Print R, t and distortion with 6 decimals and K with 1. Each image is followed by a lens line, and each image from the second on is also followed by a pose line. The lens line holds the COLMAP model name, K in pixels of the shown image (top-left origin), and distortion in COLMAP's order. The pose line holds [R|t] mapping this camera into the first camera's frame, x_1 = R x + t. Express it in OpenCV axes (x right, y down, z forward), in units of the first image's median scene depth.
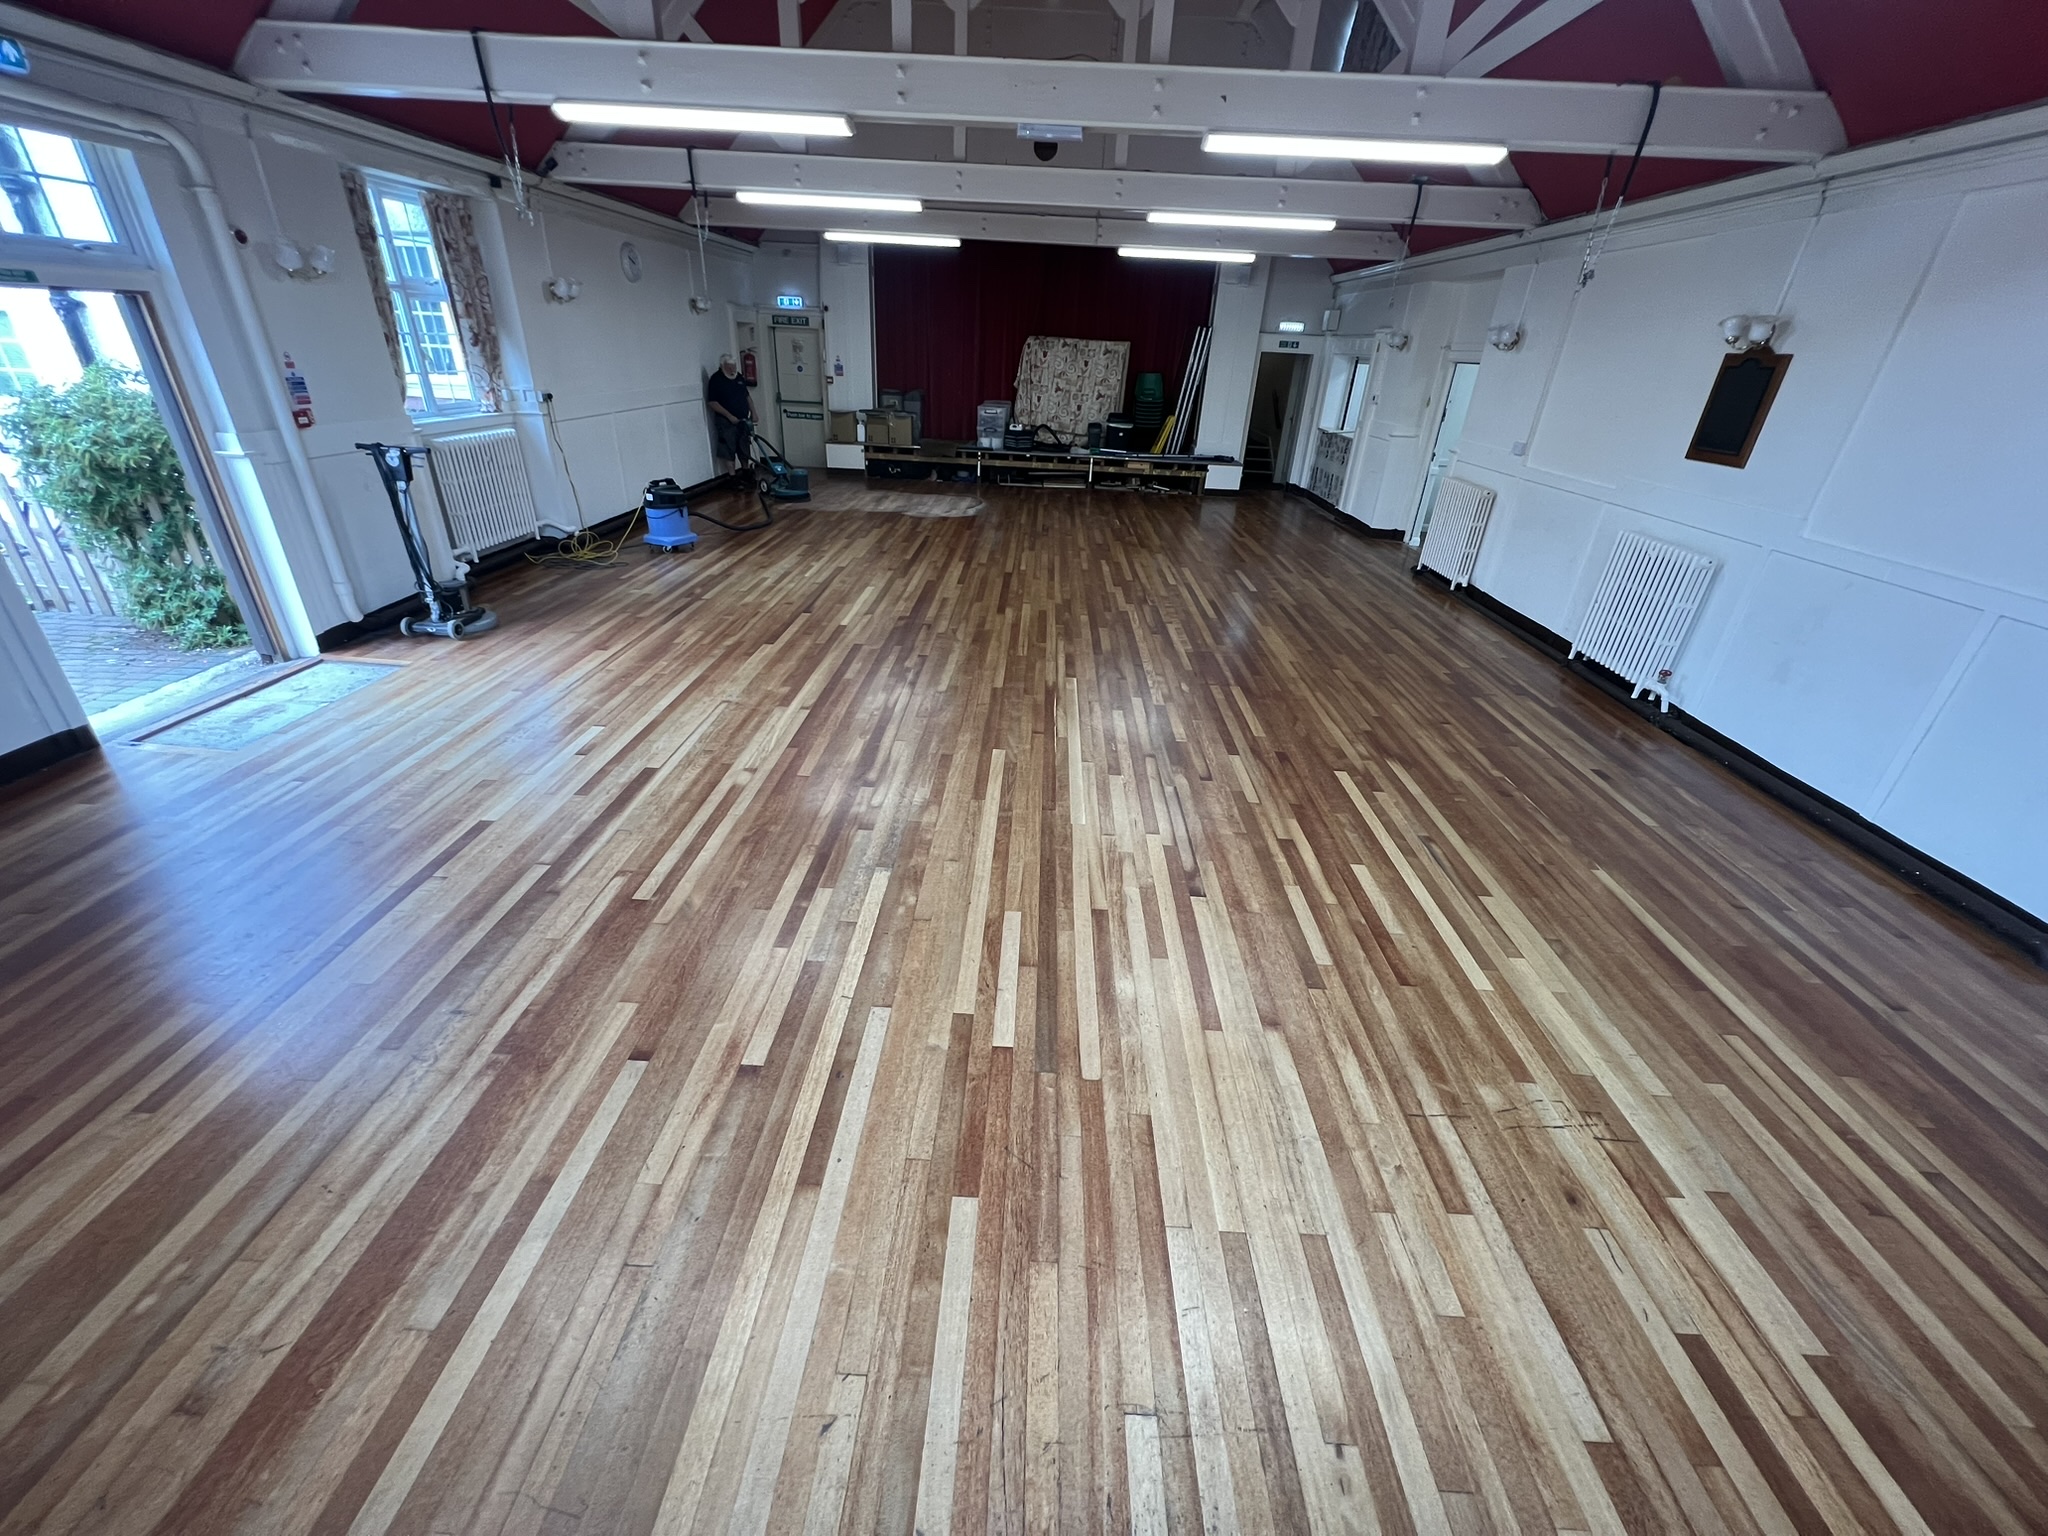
lens RADIAL K [[813.9, 0, 1015.4], [0, 813.9, 767.0], [0, 0, 1]] dist [-0.002561, 0.000458]
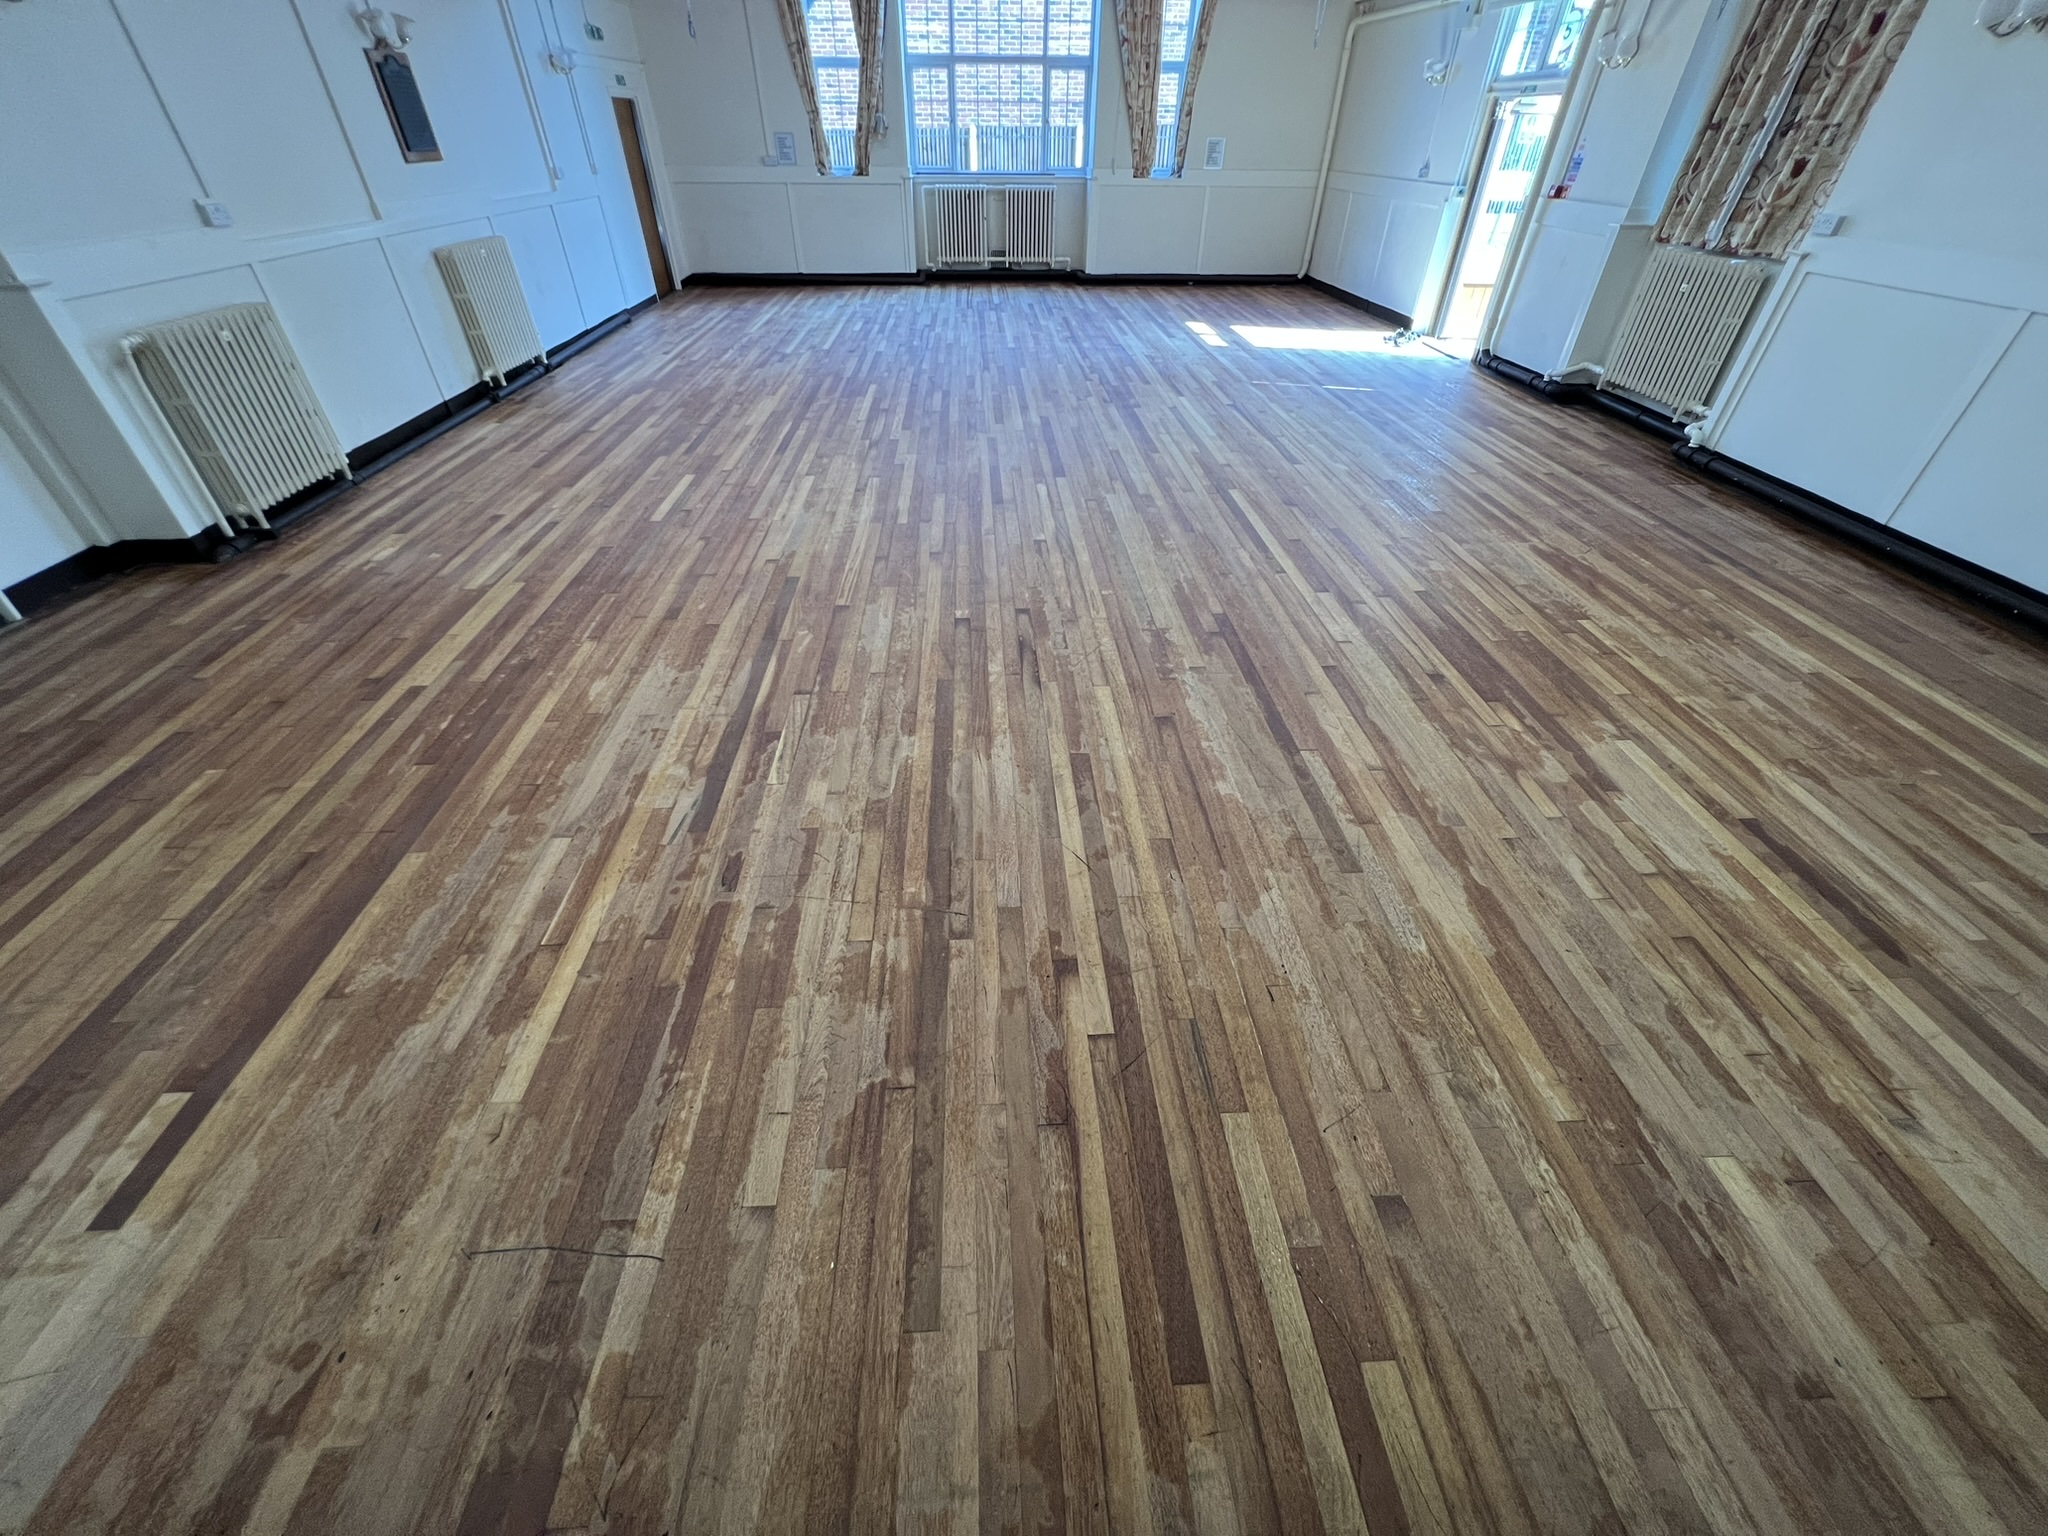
lens RADIAL K [[813.9, 0, 1021.8], [0, 813.9, 758.9], [0, 0, 1]] dist [-0.002561, 0.000458]
pose [[-0.993969, 0.016567, -0.108401, 0.163688], [-0.091719, 0.416232, 0.904620, -1.237730], [0.060107, 0.909107, -0.412203, 2.484589]]
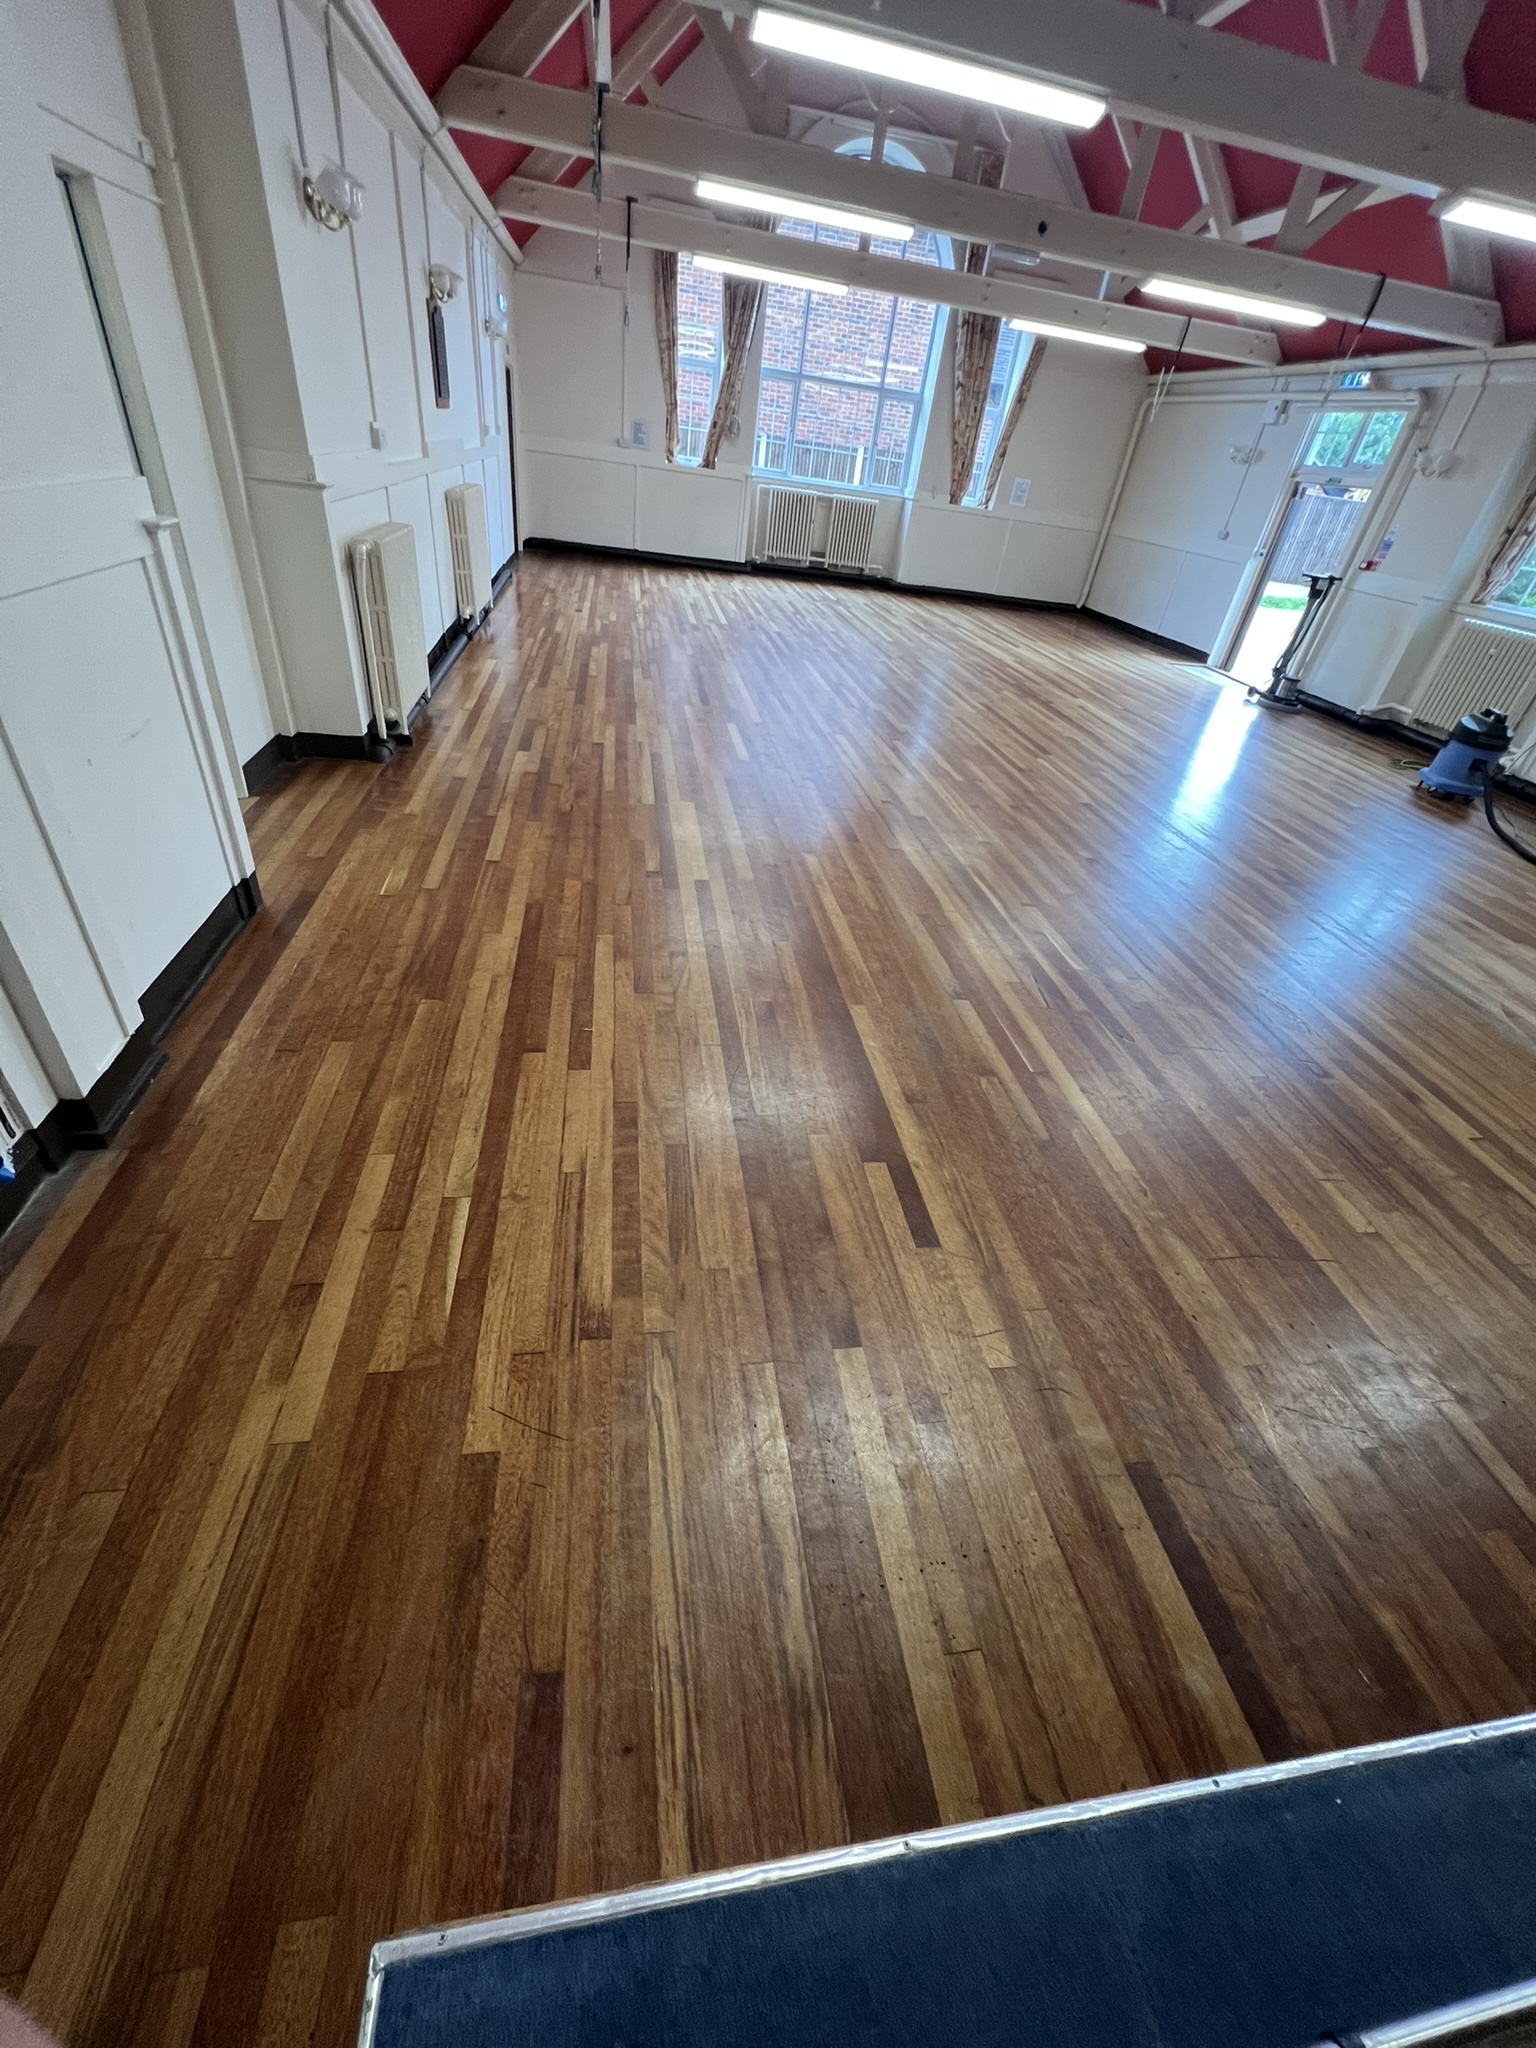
lens RADIAL K [[813.9, 0, 771.6], [0, 813.9, 1013.9], [0, 0, 1]] dist [-0.002561, 0.000458]
pose [[-0.966616, -0.026258, -0.254880, 0.731002], [-0.239112, 0.449915, 0.860466, -1.217354], [0.092080, 0.892685, -0.441174, 2.576202]]
